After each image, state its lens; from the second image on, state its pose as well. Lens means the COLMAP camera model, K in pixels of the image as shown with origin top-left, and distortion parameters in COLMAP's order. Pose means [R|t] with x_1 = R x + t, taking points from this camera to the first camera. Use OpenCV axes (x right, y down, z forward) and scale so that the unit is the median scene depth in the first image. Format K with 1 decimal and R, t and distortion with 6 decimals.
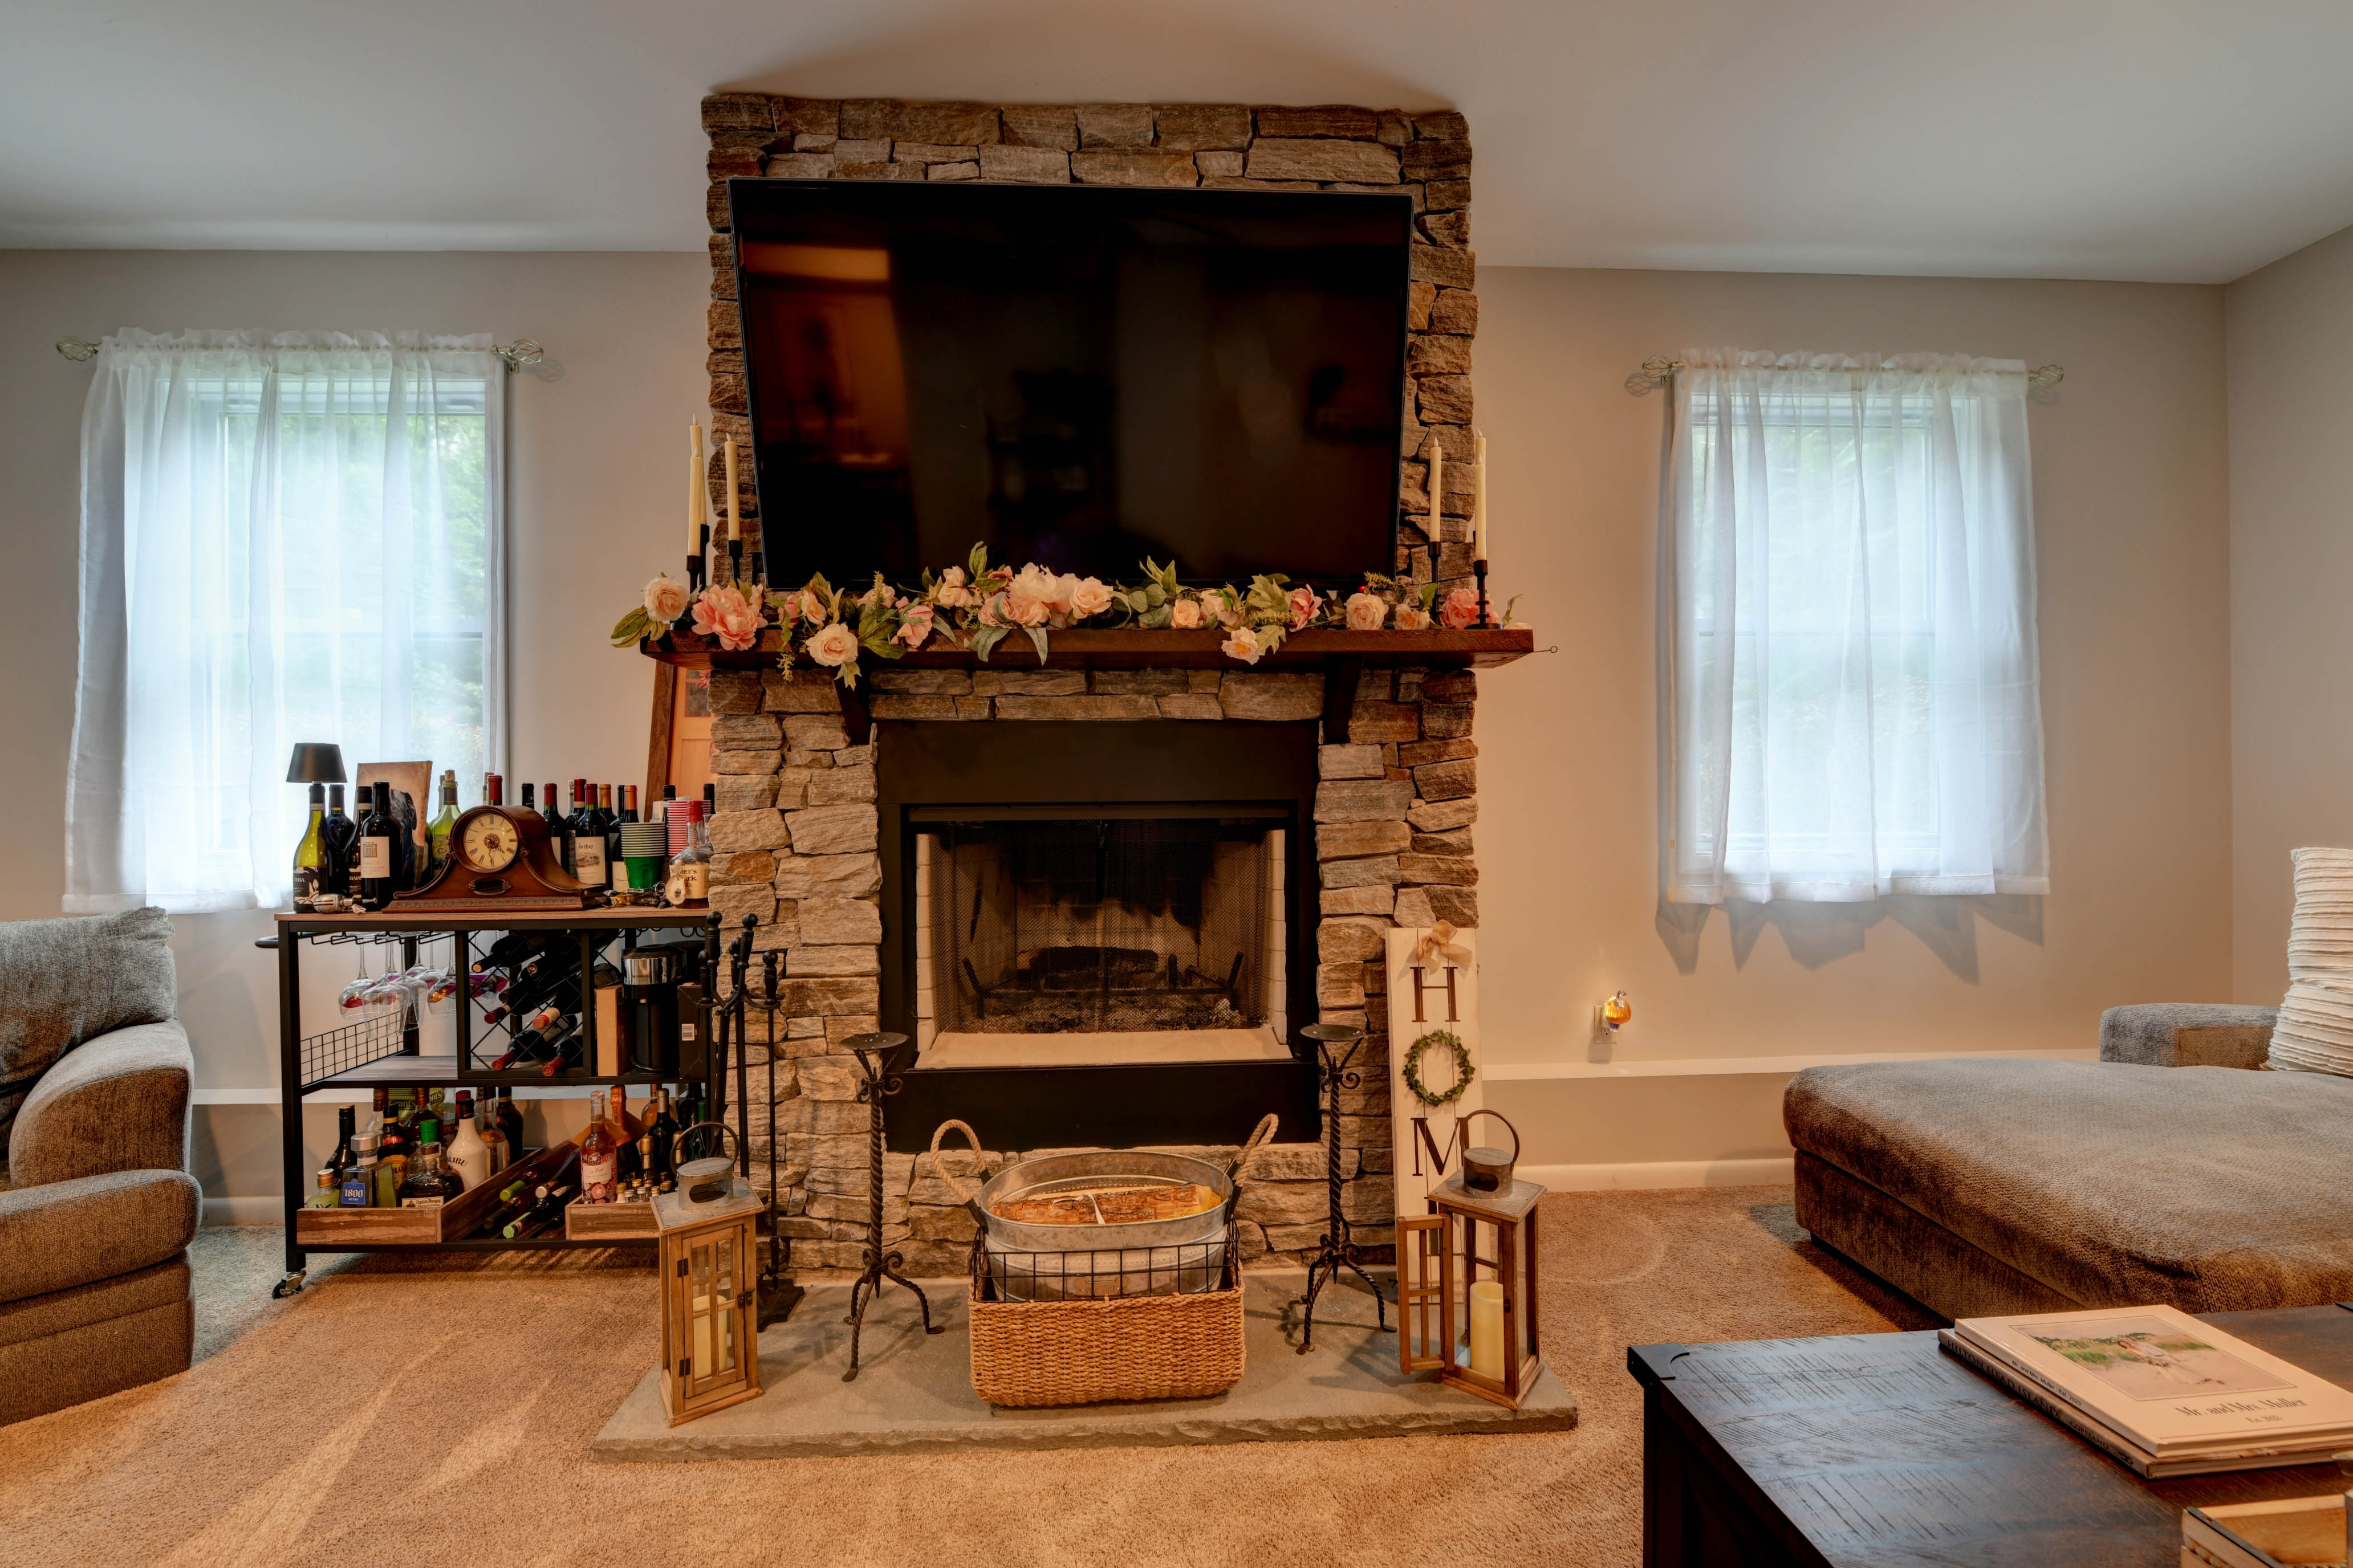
lens RADIAL K [[941.0, 0, 1177.2], [0, 941.0, 799.9], [0, 0, 1]] dist [-0.014183, -0.000156]
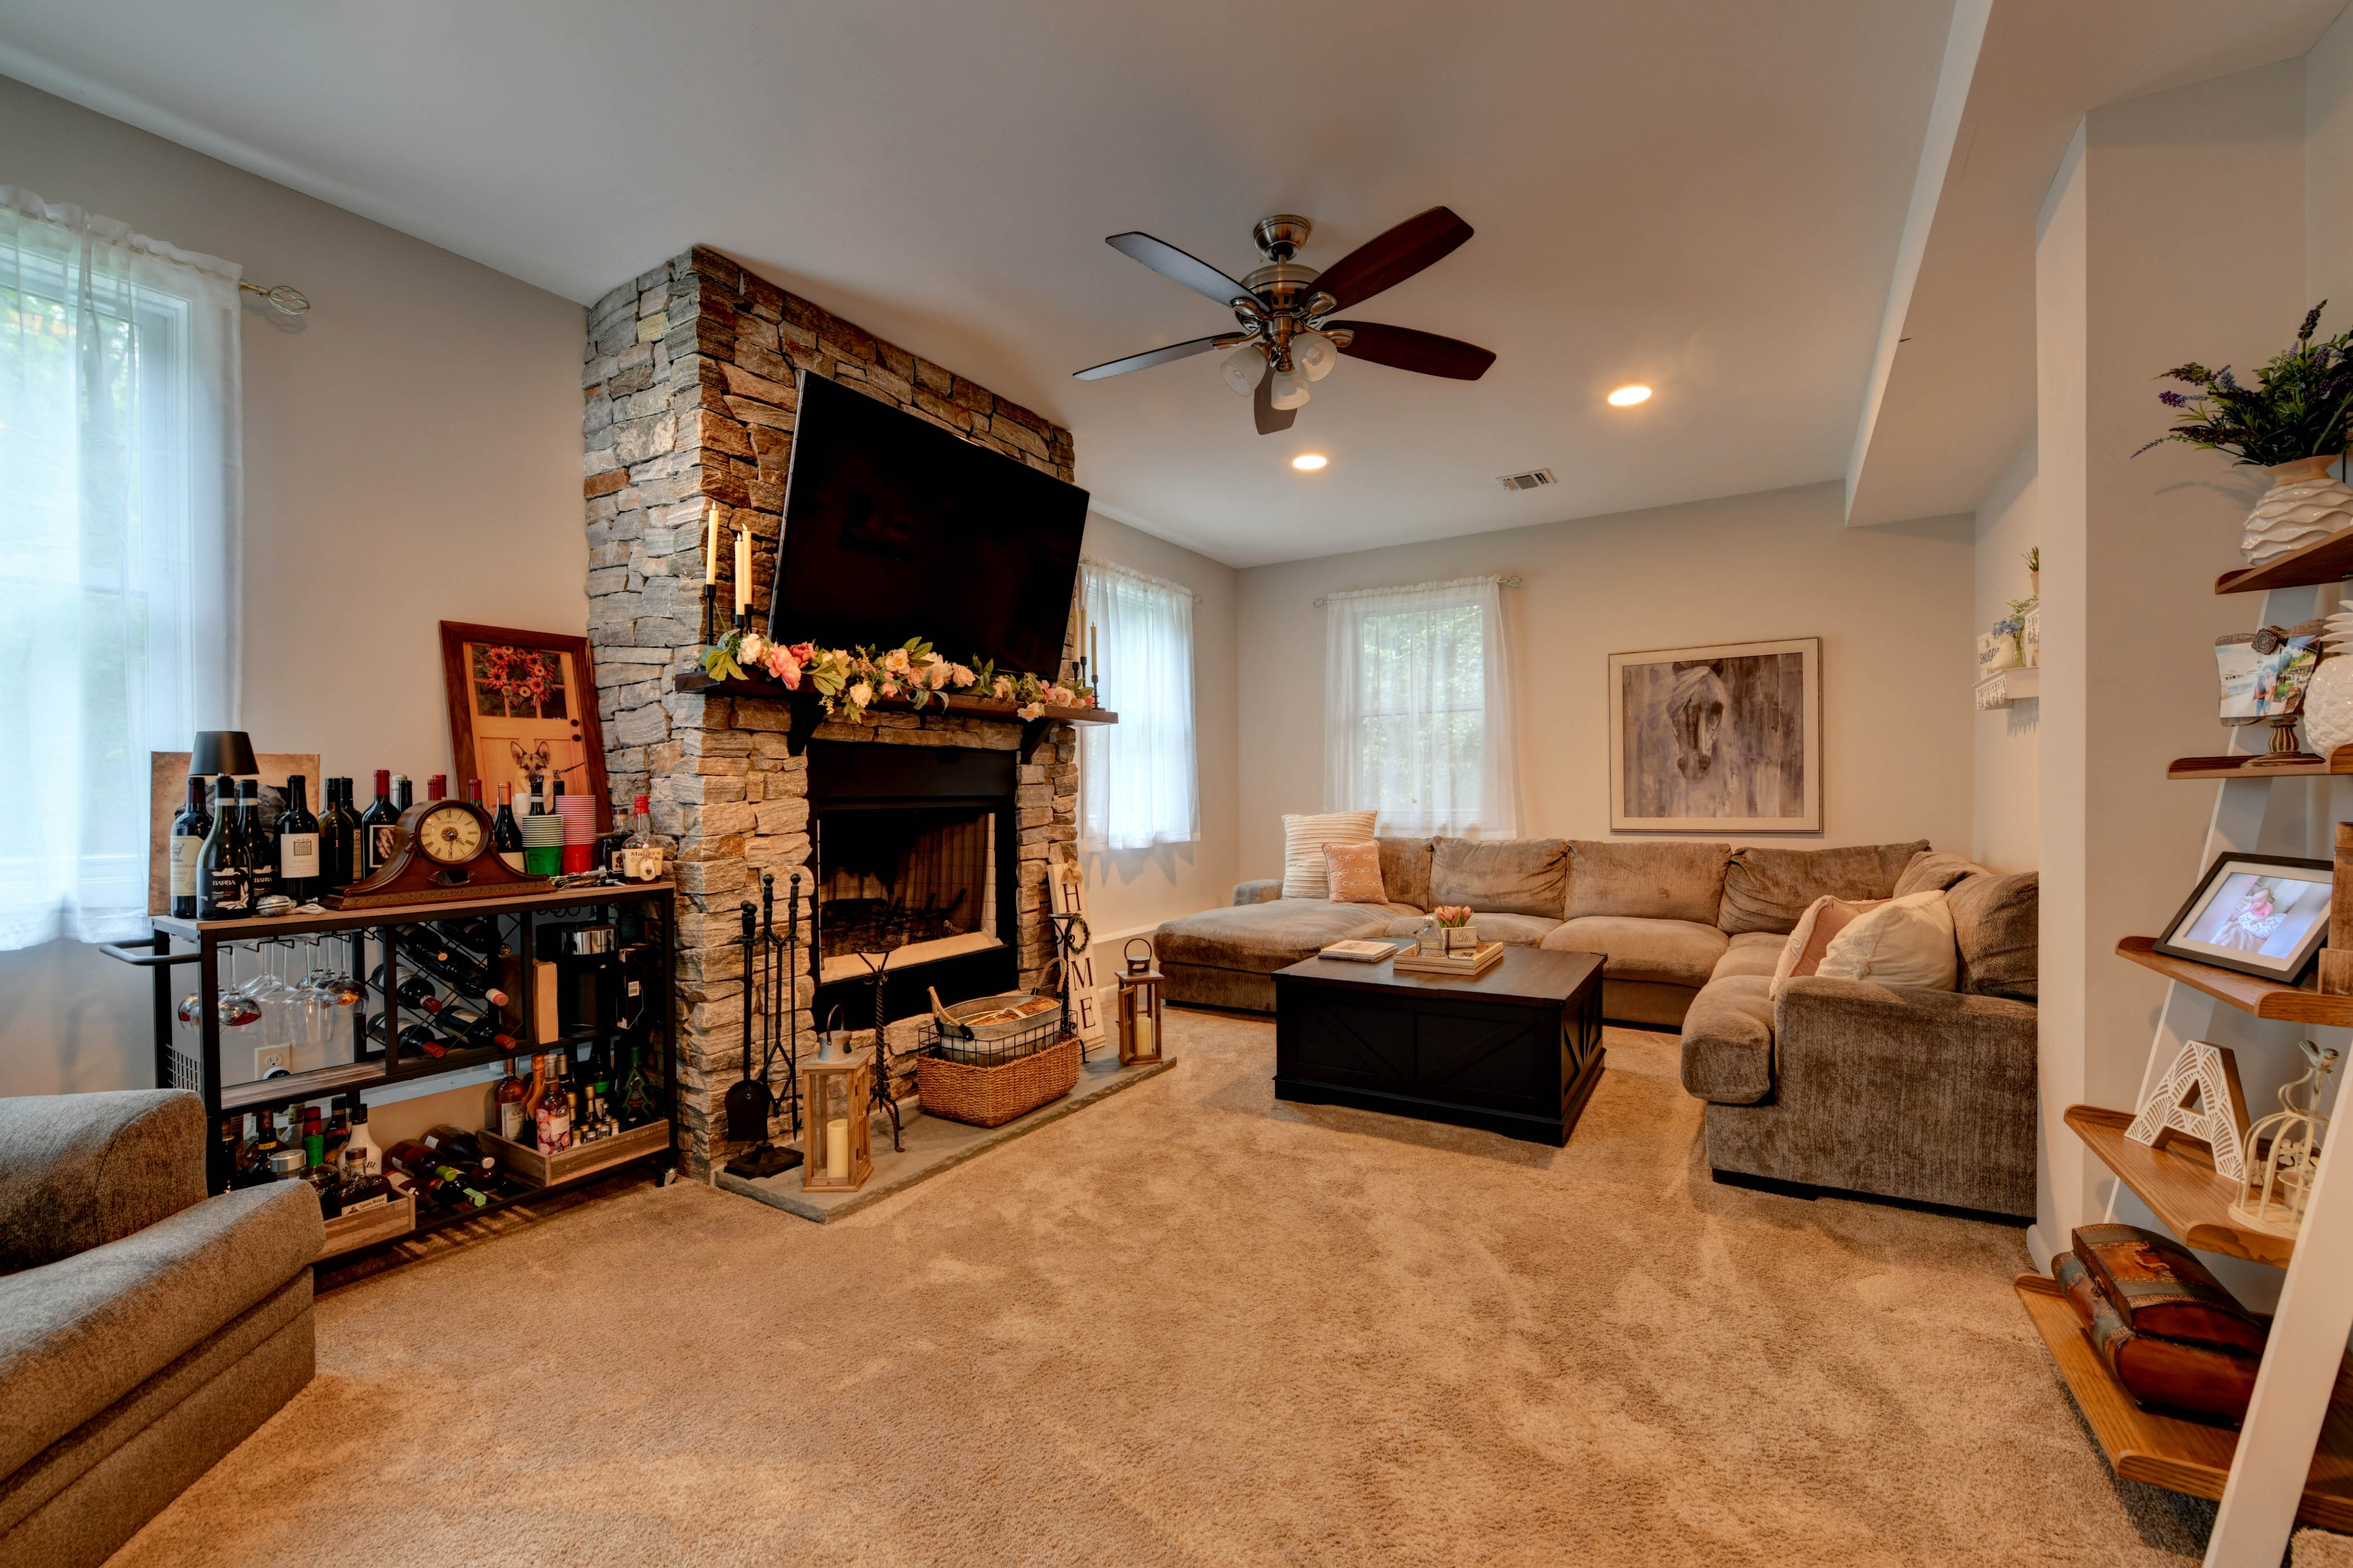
lens RADIAL K [[950.4, 0, 1177.5], [0, 950.4, 789.5], [0, 0, 1]] dist [-0.009722, -0.000727]
pose [[0.571905, 0.006324, 0.820296, -1.158256], [0.003154, 0.999946, -0.009908, 0.007396], [-0.820314, 0.008253, 0.571854, -0.276570]]
